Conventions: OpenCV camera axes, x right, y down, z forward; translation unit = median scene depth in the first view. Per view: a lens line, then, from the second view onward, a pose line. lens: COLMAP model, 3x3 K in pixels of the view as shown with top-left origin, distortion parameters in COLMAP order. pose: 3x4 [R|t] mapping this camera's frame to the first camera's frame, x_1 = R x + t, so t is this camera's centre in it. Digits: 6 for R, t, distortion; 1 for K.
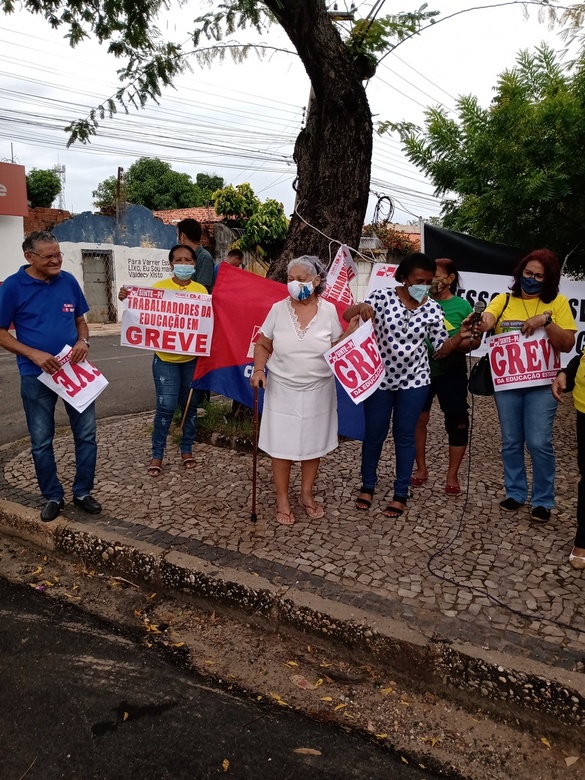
lens RADIAL K [[605.7, 0, 297.4], [0, 605.7, 386.8], [0, 0, 1]] dist [0.084594, -0.189214]
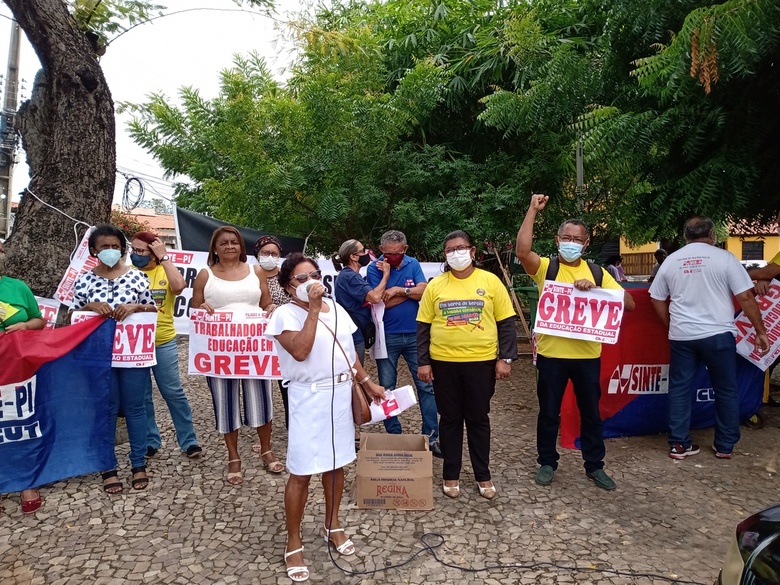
lens RADIAL K [[607.3, 0, 390.0], [0, 607.3, 292.5], [0, 0, 1]] dist [-0.024042, 0.028902]
pose [[0.836302, -0.057165, 0.545281, -0.069648], [0.121521, 0.989139, -0.082682, -0.012295], [-0.534633, 0.135410, 0.834166, 0.034883]]
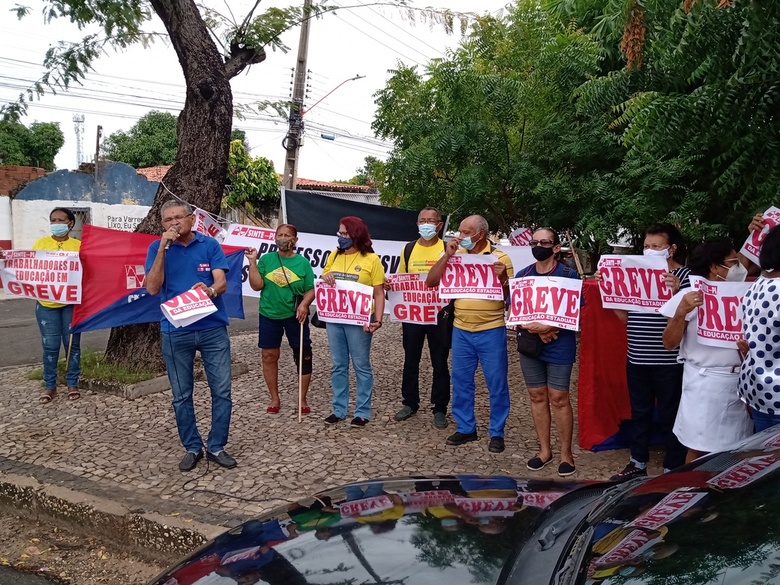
lens RADIAL K [[657.9, 0, 394.4], [0, 657.9, 294.4], [0, 0, 1]] dist [0.068308, -0.144620]
pose [[0.997228, -0.010661, 0.073634, 0.492041], [0.016872, 0.996301, -0.084254, 0.054943], [-0.072463, 0.085263, 0.993720, -0.360145]]
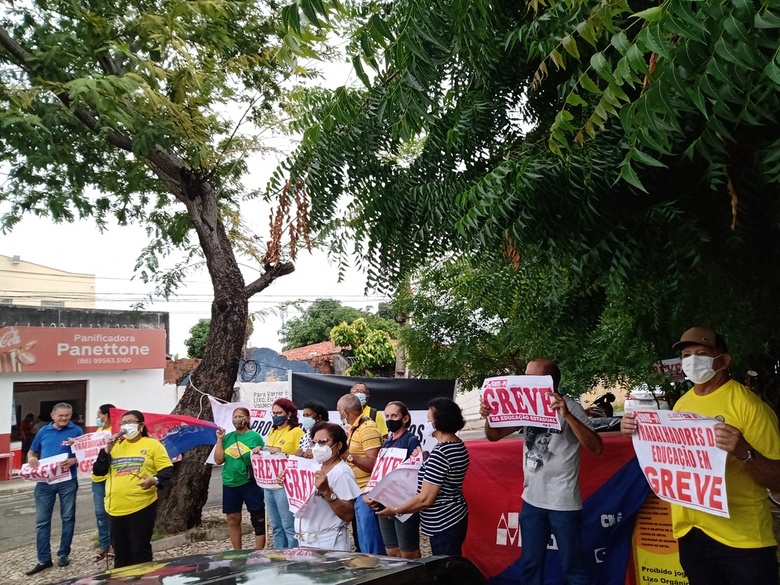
lens RADIAL K [[609.3, 0, 396.8], [0, 609.3, 291.5], [0, 0, 1]] dist [-0.010472, 0.006129]
pose [[0.977147, -0.111308, -0.181092, 1.135970], [0.045806, 0.942185, -0.331946, 0.049371], [0.207570, 0.316065, 0.925752, -0.489854]]
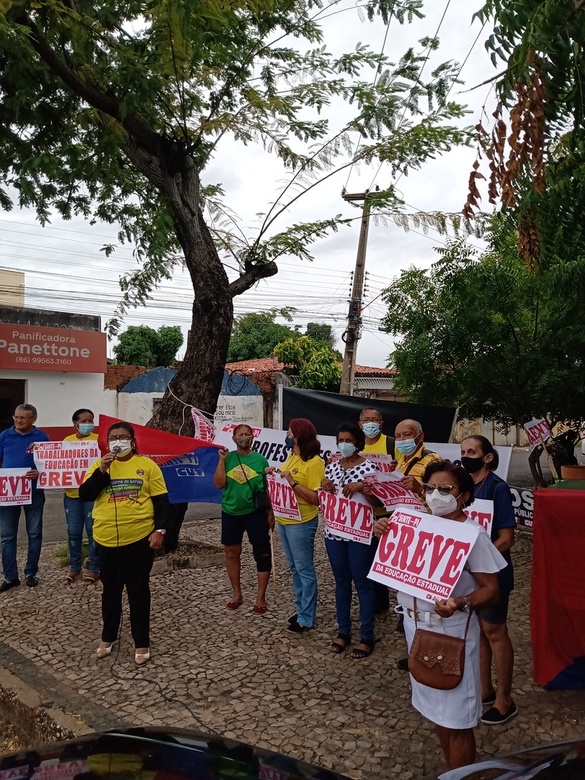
lens RADIAL K [[609.3, 0, 296.6], [0, 609.3, 387.5], [0, 0, 1]] dist [-0.010472, 0.006129]
pose [[0.975860, -0.016866, -0.217746, 0.795664], [-0.031094, 0.976128, -0.214961, -0.011997], [0.216173, 0.216542, 0.952039, -0.258716]]
